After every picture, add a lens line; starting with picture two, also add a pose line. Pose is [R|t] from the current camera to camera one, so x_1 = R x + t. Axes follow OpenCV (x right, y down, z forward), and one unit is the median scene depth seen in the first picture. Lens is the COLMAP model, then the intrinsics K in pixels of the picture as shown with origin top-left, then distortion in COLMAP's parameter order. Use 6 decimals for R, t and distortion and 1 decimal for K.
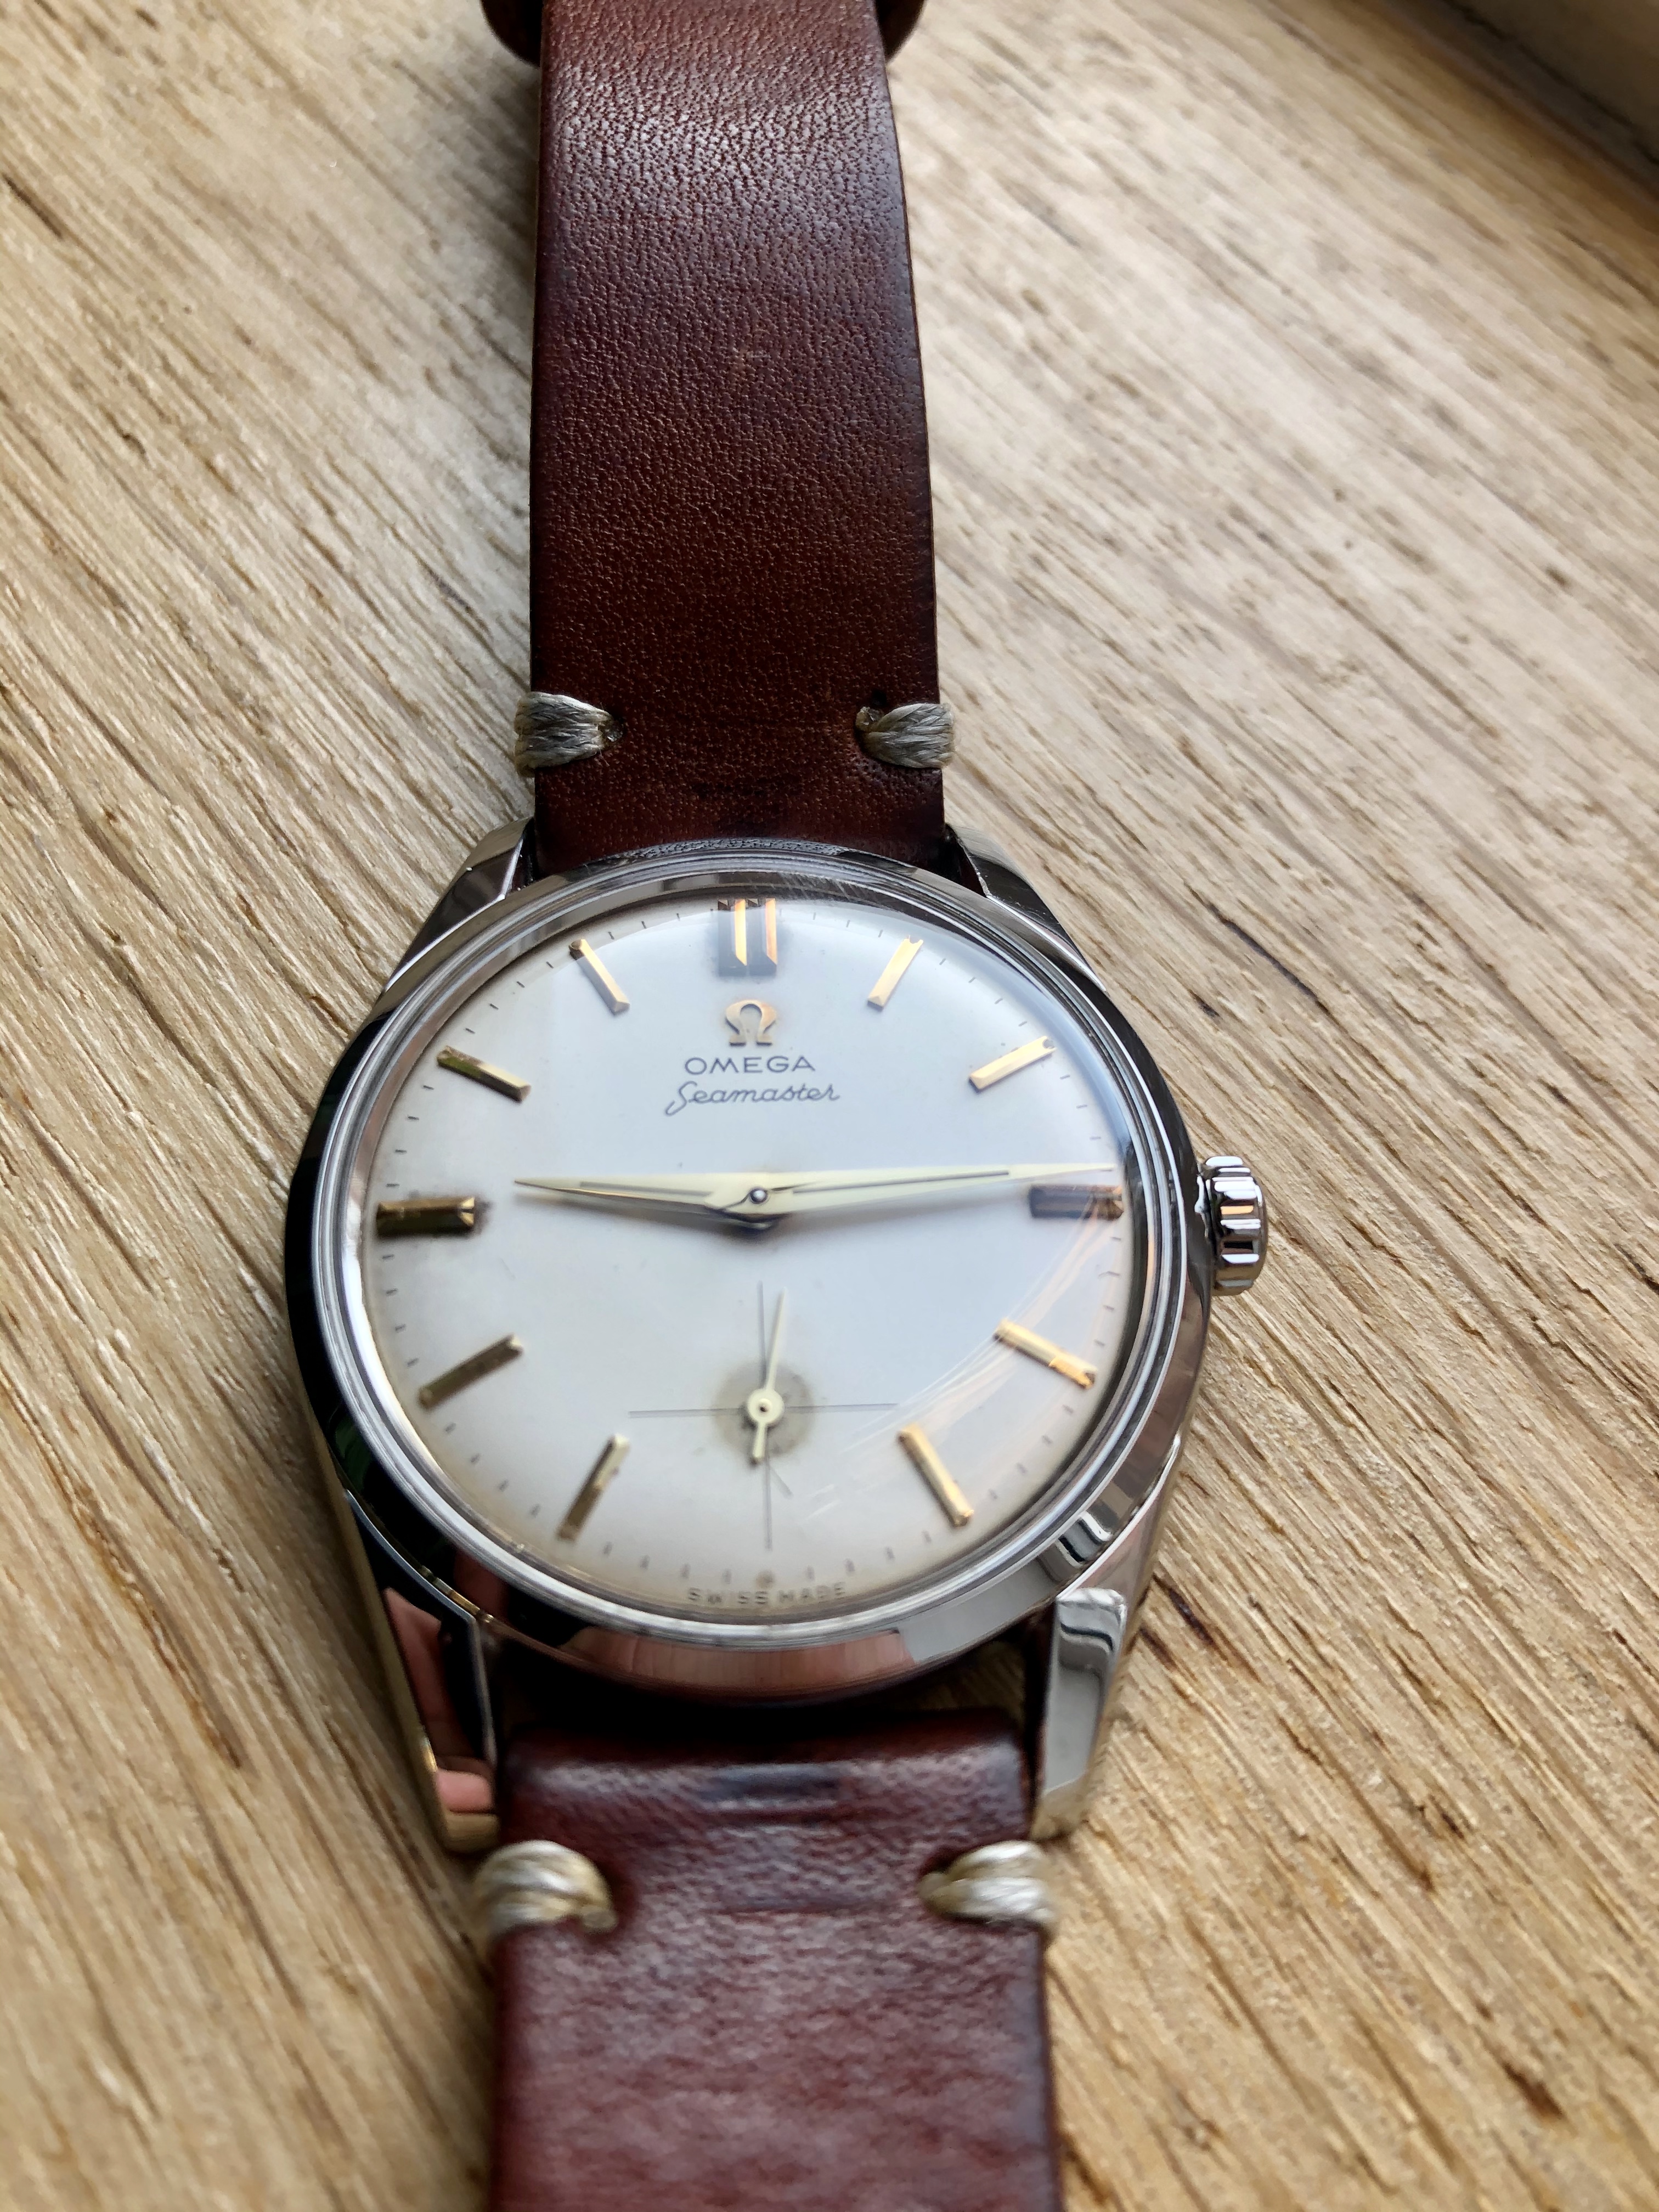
lens RADIAL K [[1943.7, 0, 827.9], [0, 1943.7, 1083.4], [0, 0, 1]] dist [-0.061006, 0.056535]
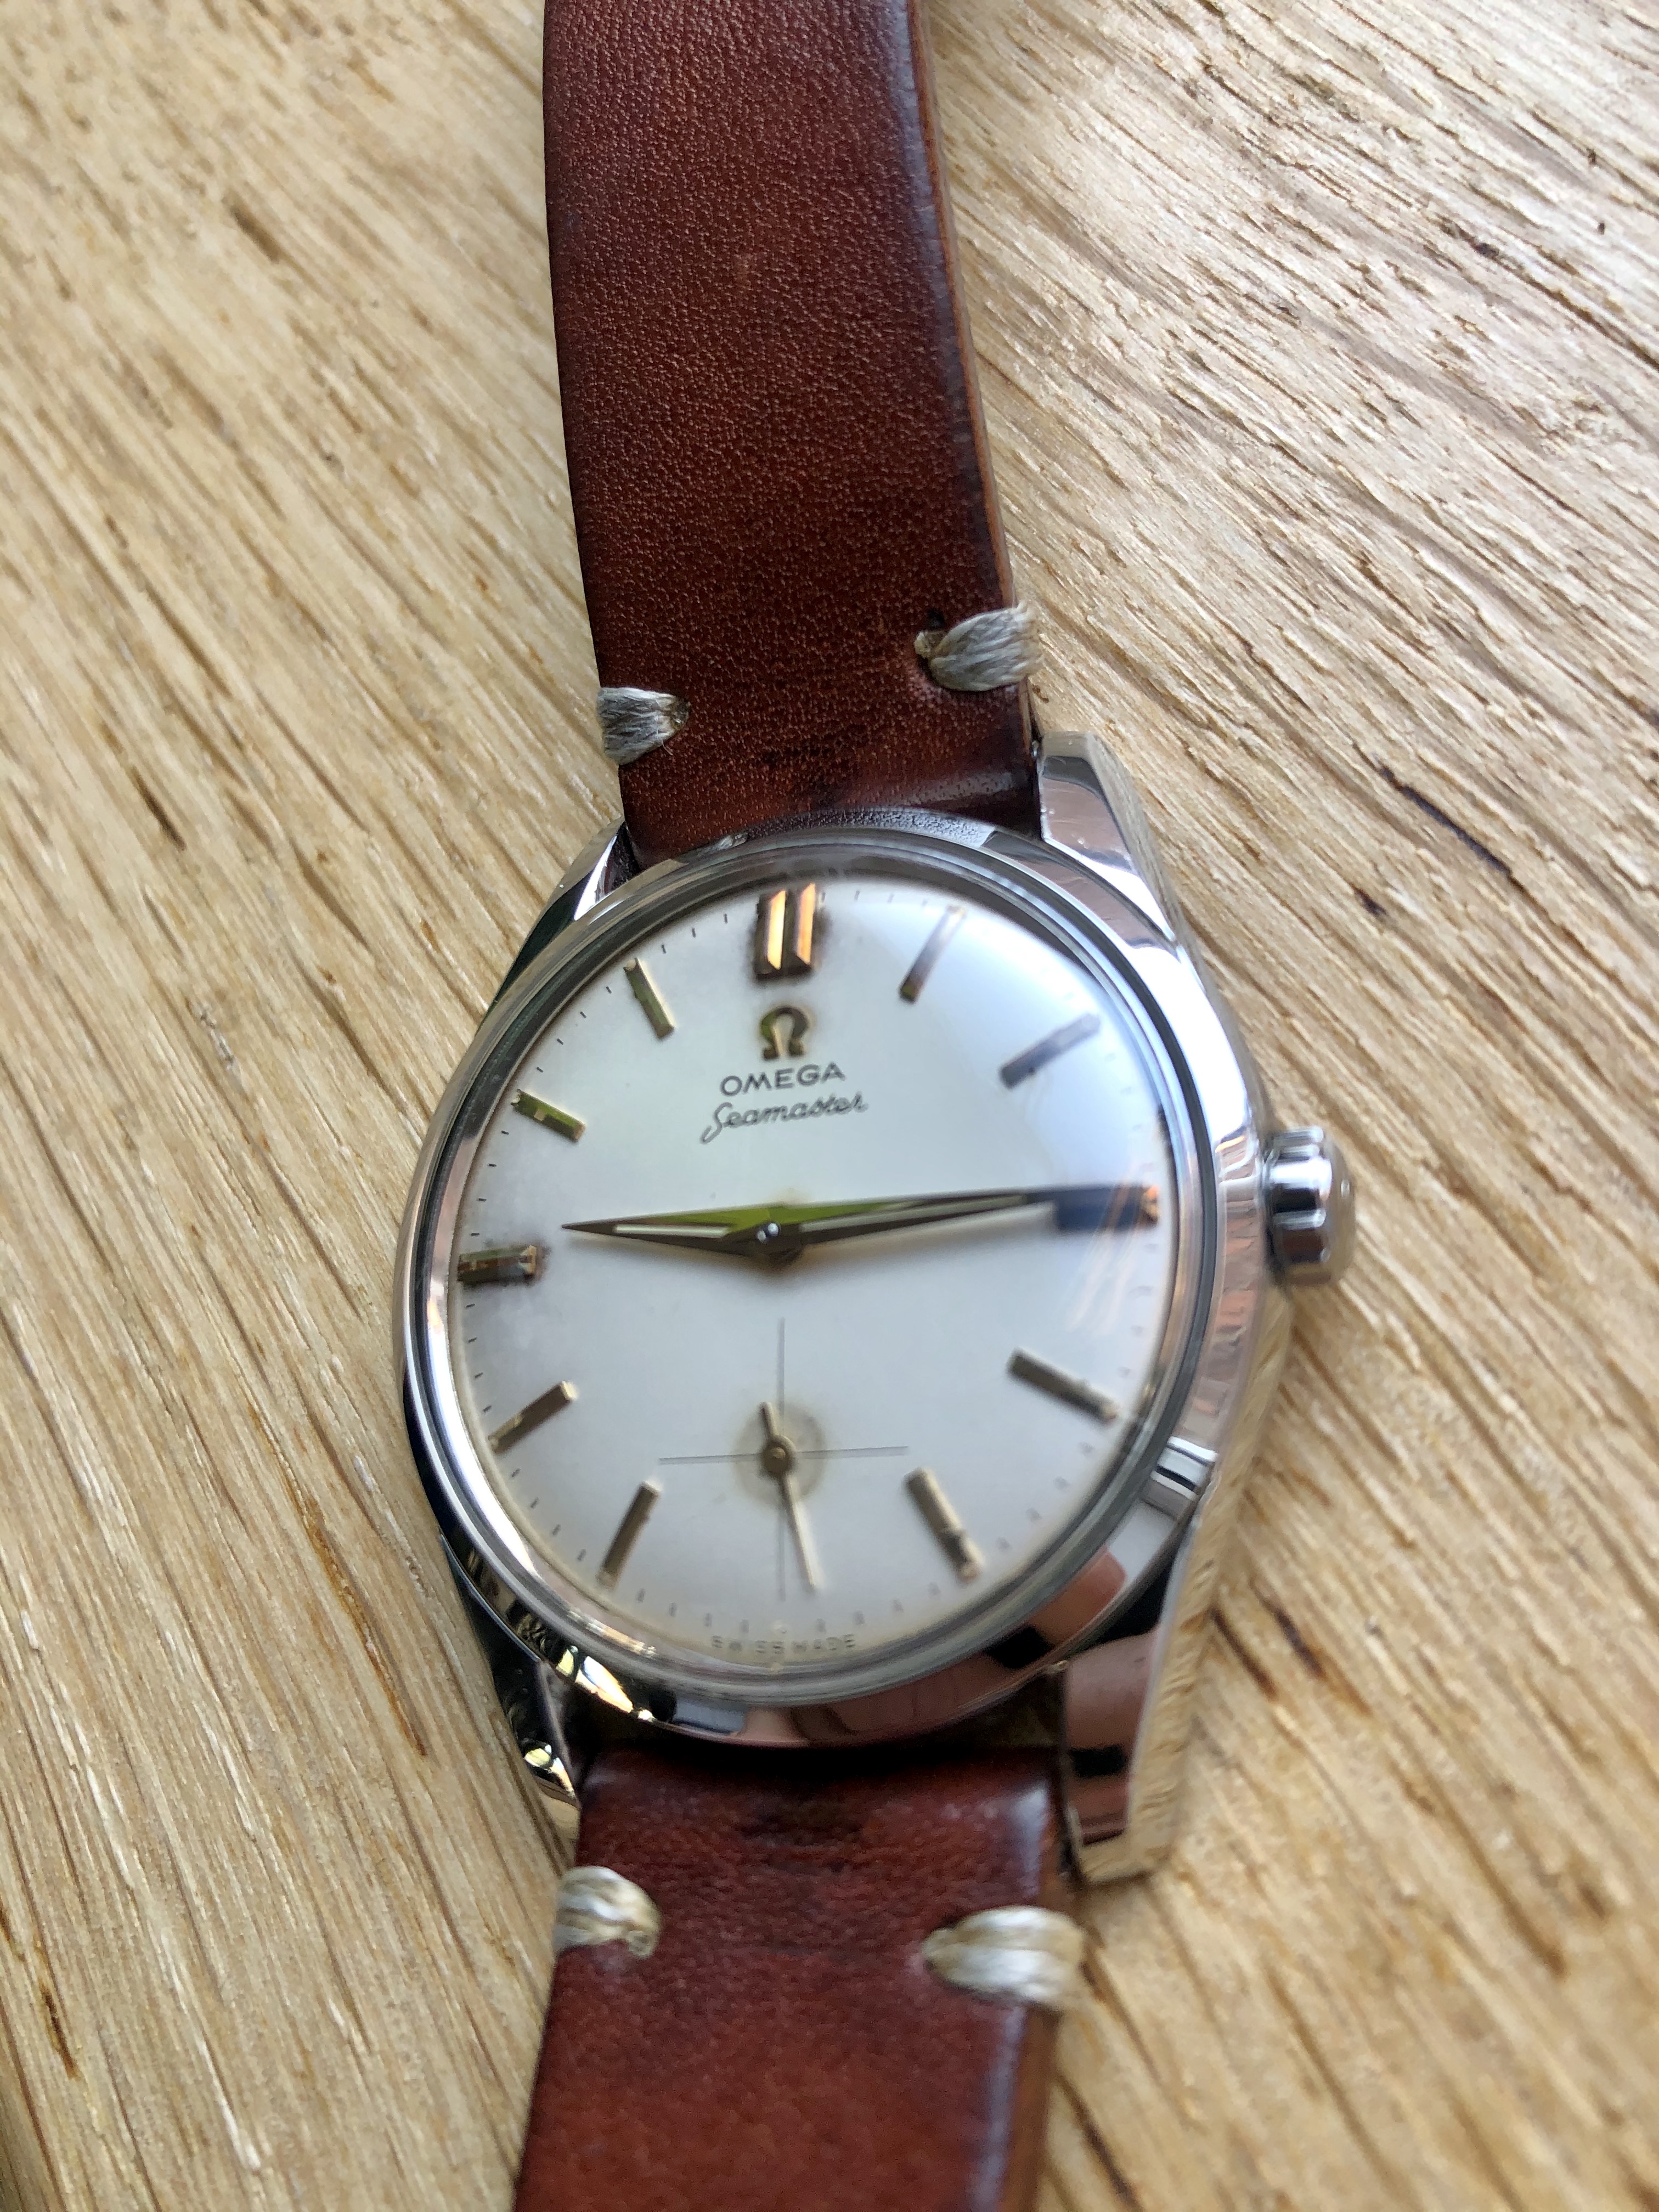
lens RADIAL K [[1918.9, 0, 834.8], [0, 1918.9, 1092.9], [0, 0, 1]] dist [-0.039150, 0.008873]
pose [[0.891701, -0.084806, -0.444610, 0.371171], [0.164985, 0.975609, 0.144801, -0.124698], [0.421485, -0.202473, 0.883943, 0.156618]]
